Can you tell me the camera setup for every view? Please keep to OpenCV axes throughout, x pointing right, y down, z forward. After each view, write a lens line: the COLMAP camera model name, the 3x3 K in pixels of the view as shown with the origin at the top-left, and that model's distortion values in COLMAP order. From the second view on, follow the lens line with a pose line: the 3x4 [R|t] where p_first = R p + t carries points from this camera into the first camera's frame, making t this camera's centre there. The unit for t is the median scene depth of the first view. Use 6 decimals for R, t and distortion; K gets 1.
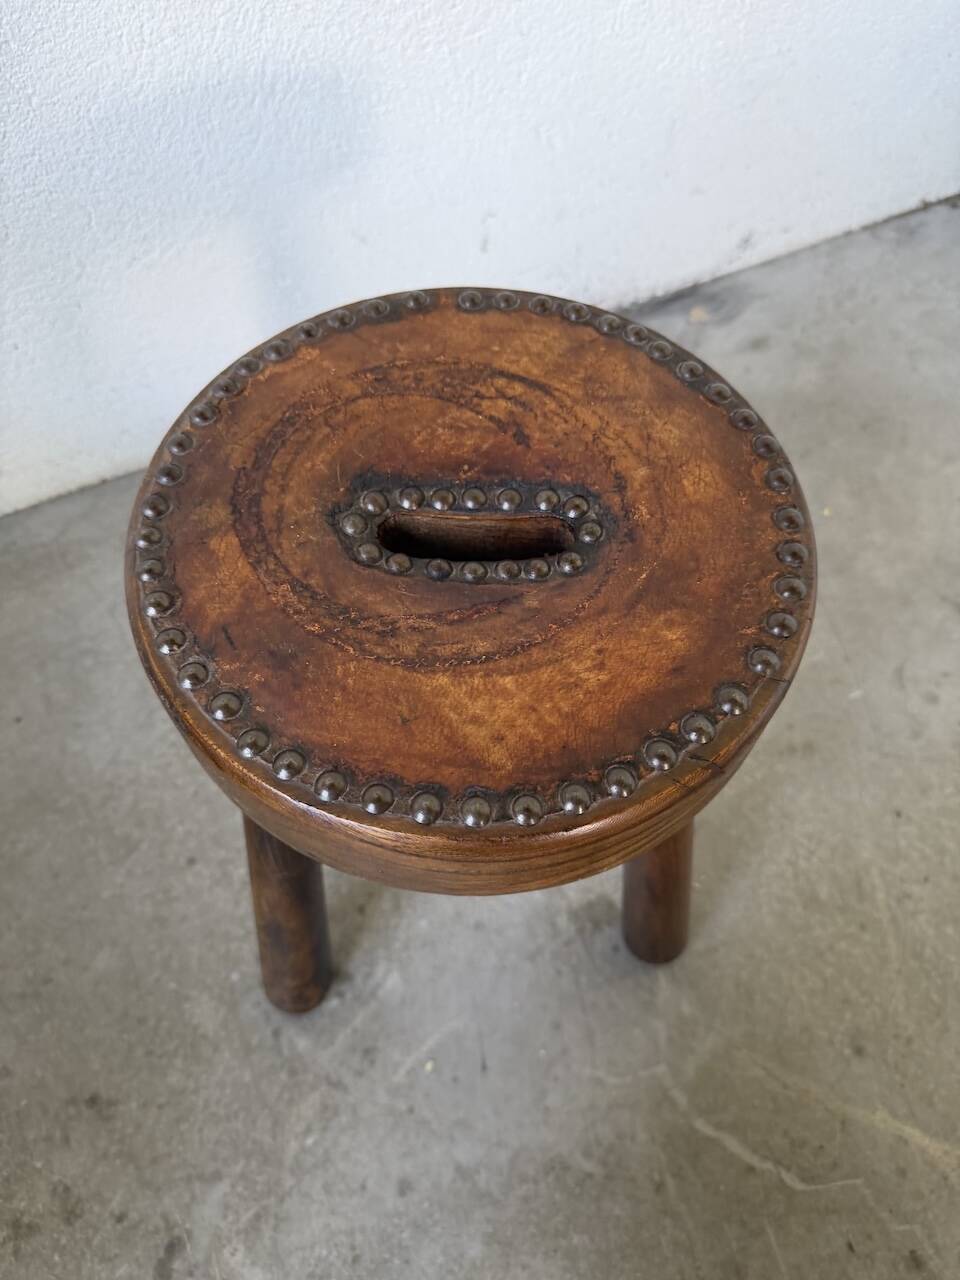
lens RADIAL K [[940.0, 0, 487.2], [0, 940.0, 647.7], [0, 0, 1]] dist [-0.017914, -0.005157]
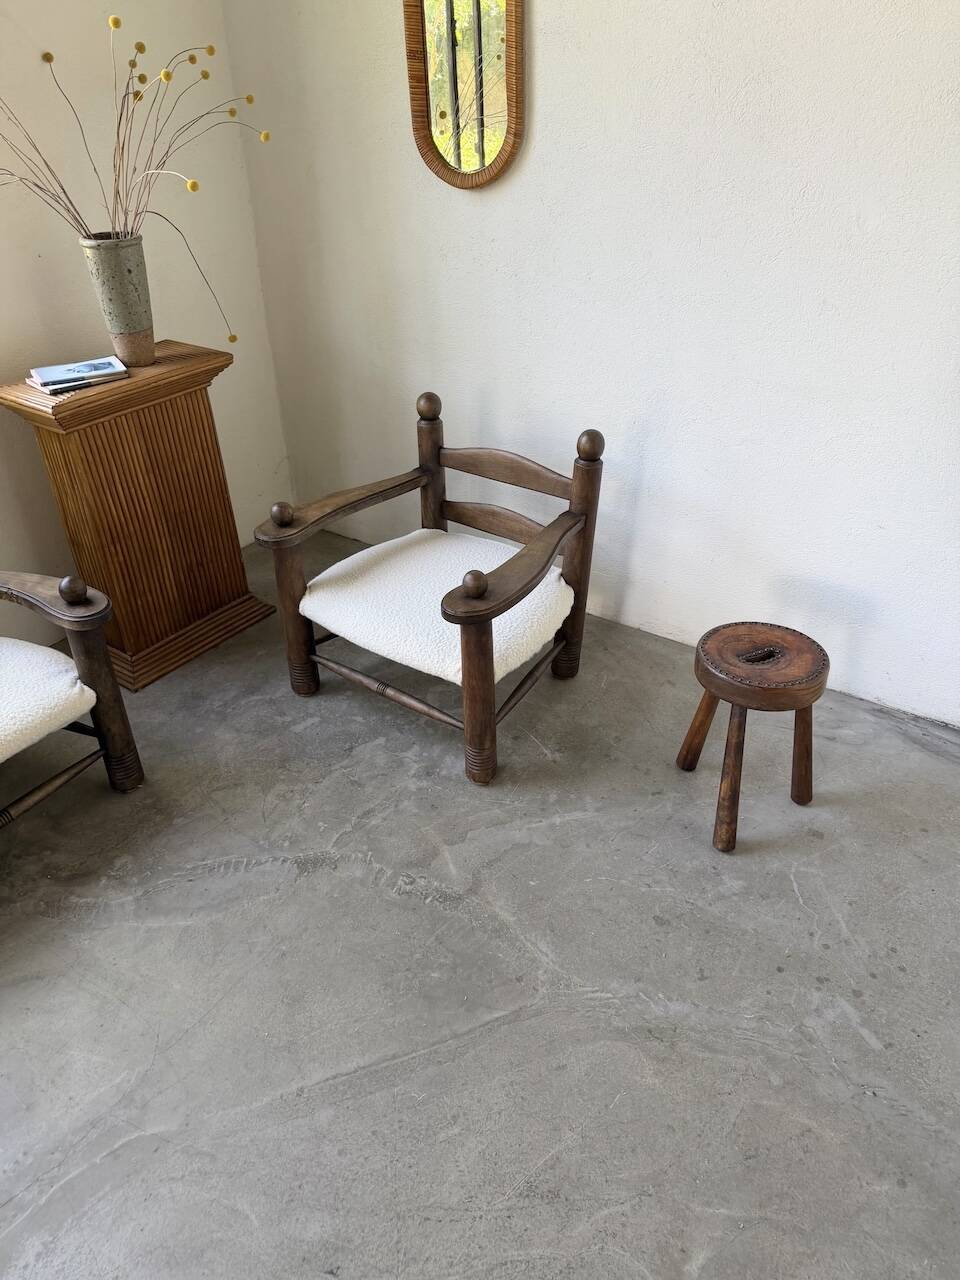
lens RADIAL K [[885.7, 0, 482.6], [0, 885.7, 638.4], [0, 0, 1]] dist [0.083282, -0.128242]
pose [[0.499274, 0.452611, -0.738830, 1.654376], [-0.741183, 0.664740, -0.093642, 1.082830], [0.448746, 0.594361, 0.667355, -2.056251]]
